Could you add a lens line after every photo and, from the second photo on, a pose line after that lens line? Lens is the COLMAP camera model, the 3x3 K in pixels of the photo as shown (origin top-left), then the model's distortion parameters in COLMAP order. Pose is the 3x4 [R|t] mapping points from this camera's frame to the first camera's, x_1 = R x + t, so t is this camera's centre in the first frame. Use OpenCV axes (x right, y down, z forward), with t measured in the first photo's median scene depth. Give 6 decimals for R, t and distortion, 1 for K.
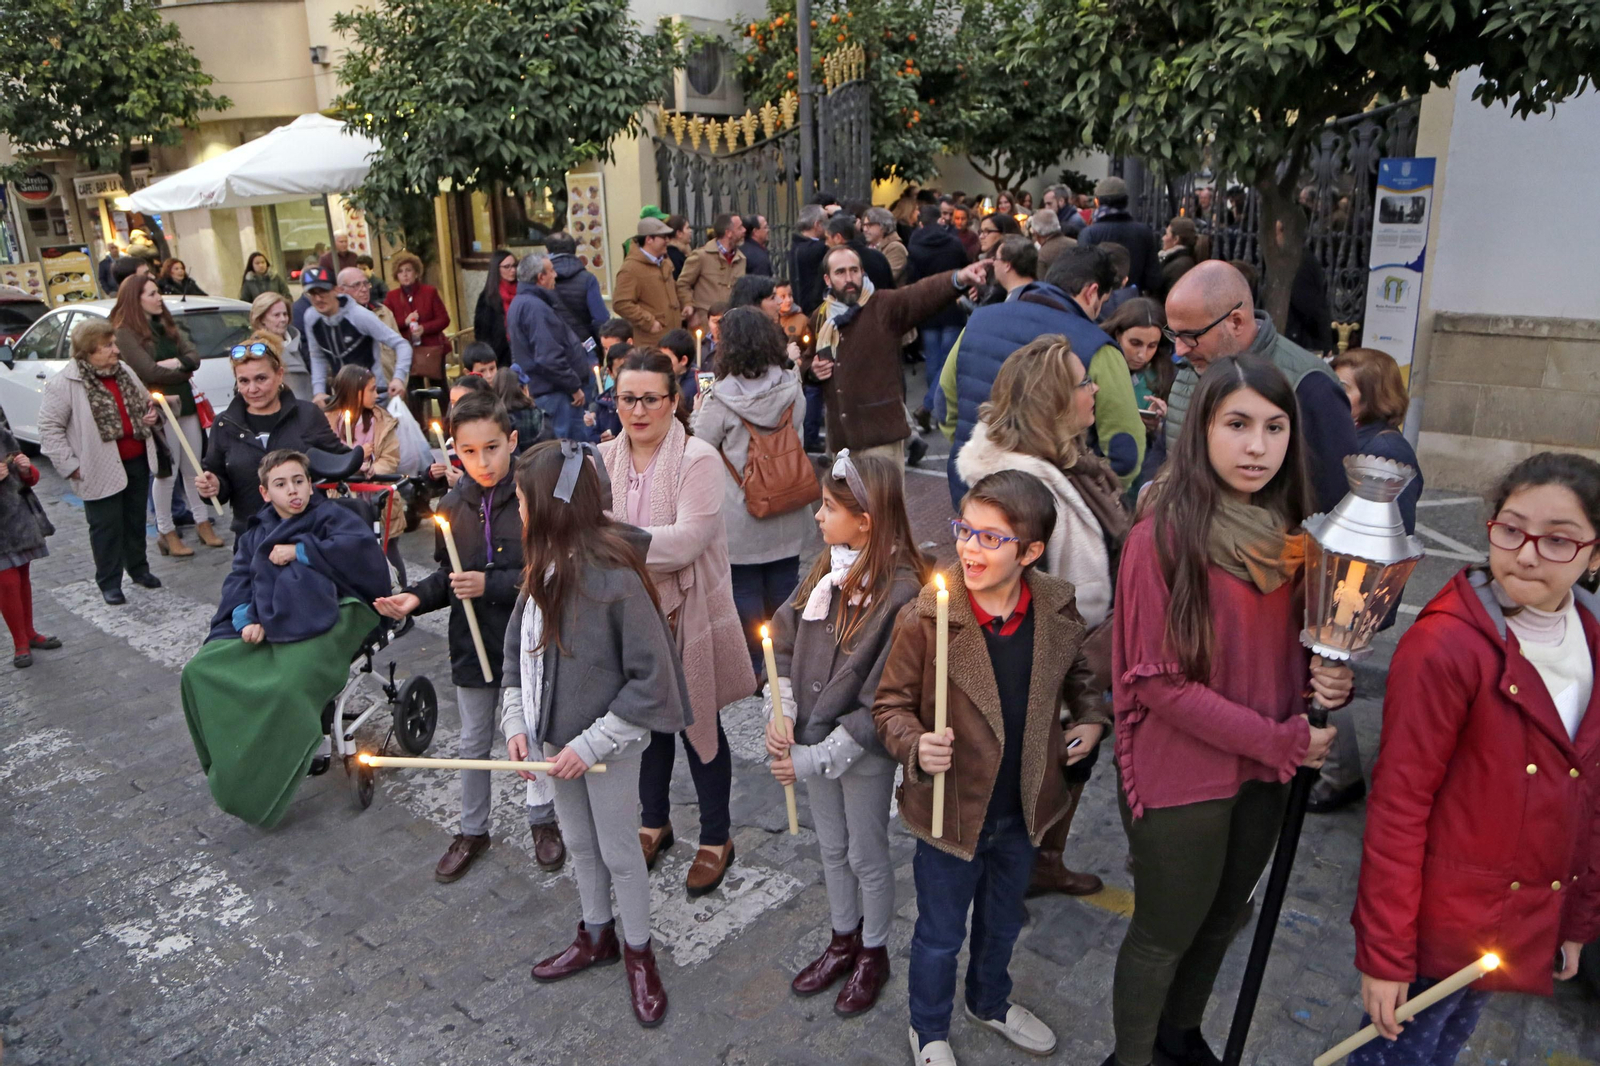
lens RADIAL K [[1005.8, 0, 748.1], [0, 1005.8, 483.6], [0, 0, 1]] dist [-0.117385, 0.071246]
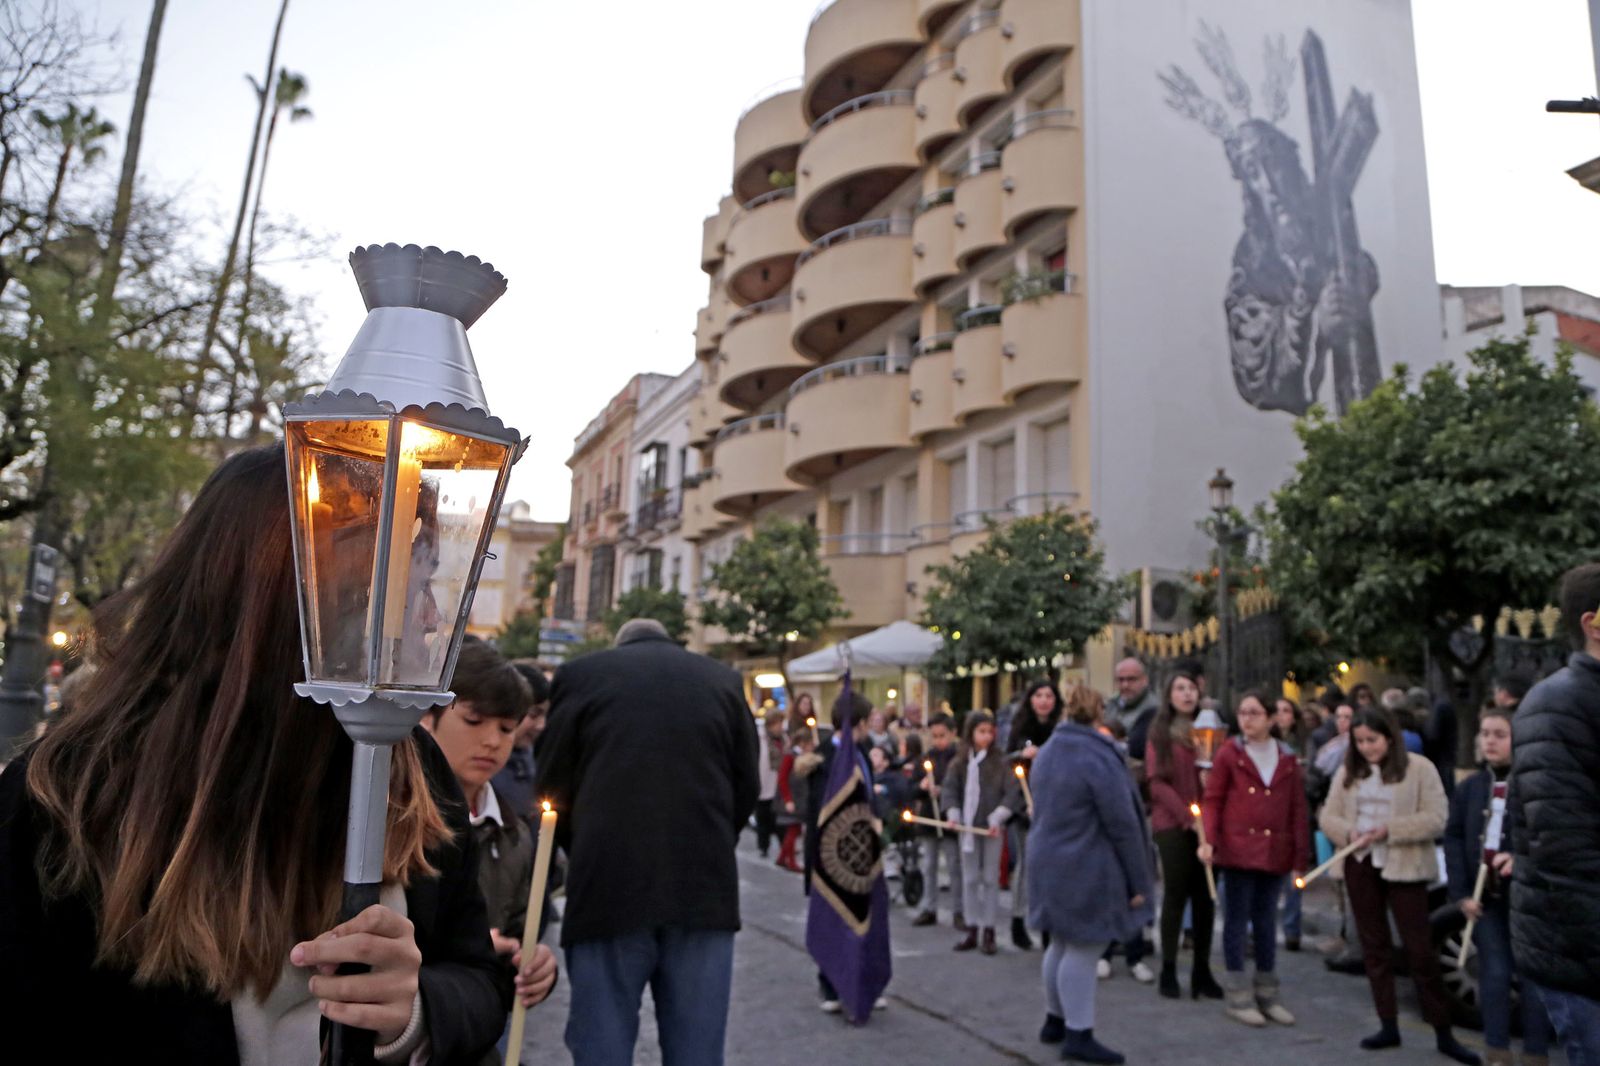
lens RADIAL K [[1087.0, 0, 800.0], [0, 1087.0, 533.0], [0, 0, 1]] dist [-0.118288, 0.070756]
pose [[0.889010, -0.014513, -0.457657, 0.210241], [-0.194560, 0.892809, -0.406250, 0.236982], [0.414496, 0.450202, 0.790893, -0.522977]]
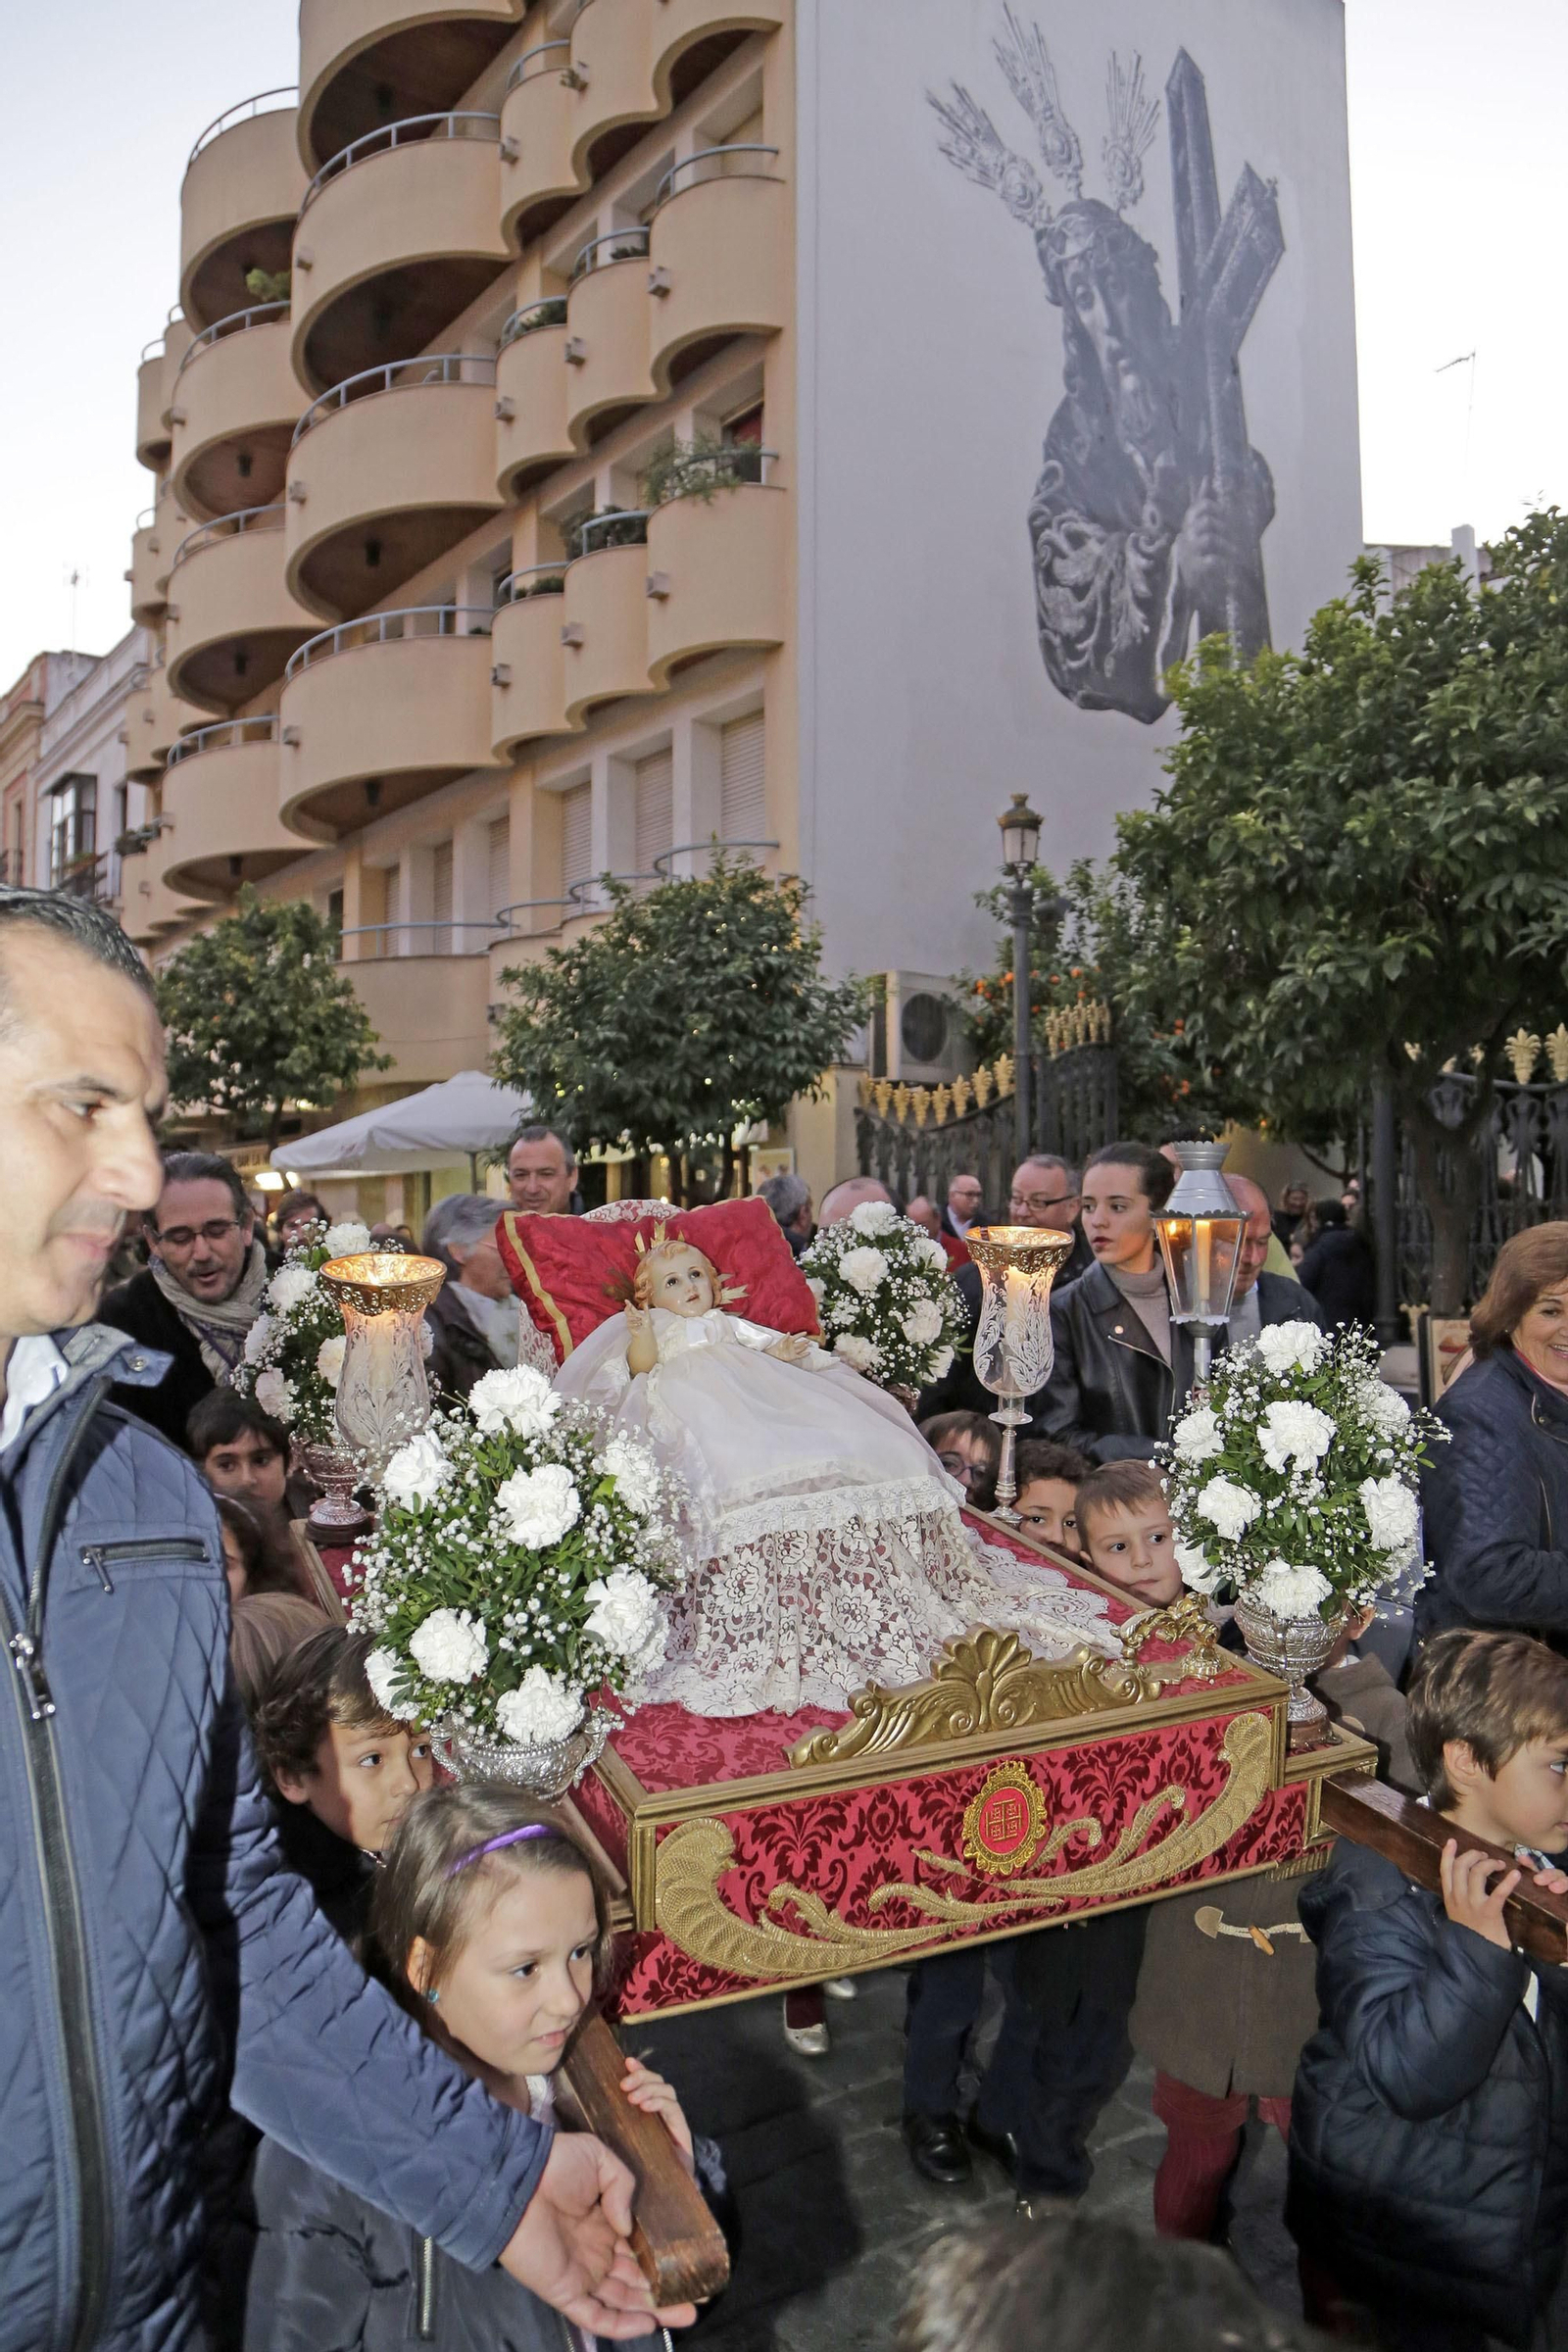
lens RADIAL K [[1597.9, 0, 773.9], [0, 1597.9, 1212.7], [0, 0, 1]] dist [-0.118288, 0.070756]
pose [[0.970375, 0.022405, -0.240563, 0.170319], [-0.092625, 0.954112, -0.284765, 0.130605], [0.223144, 0.298611, 0.927921, -0.251038]]
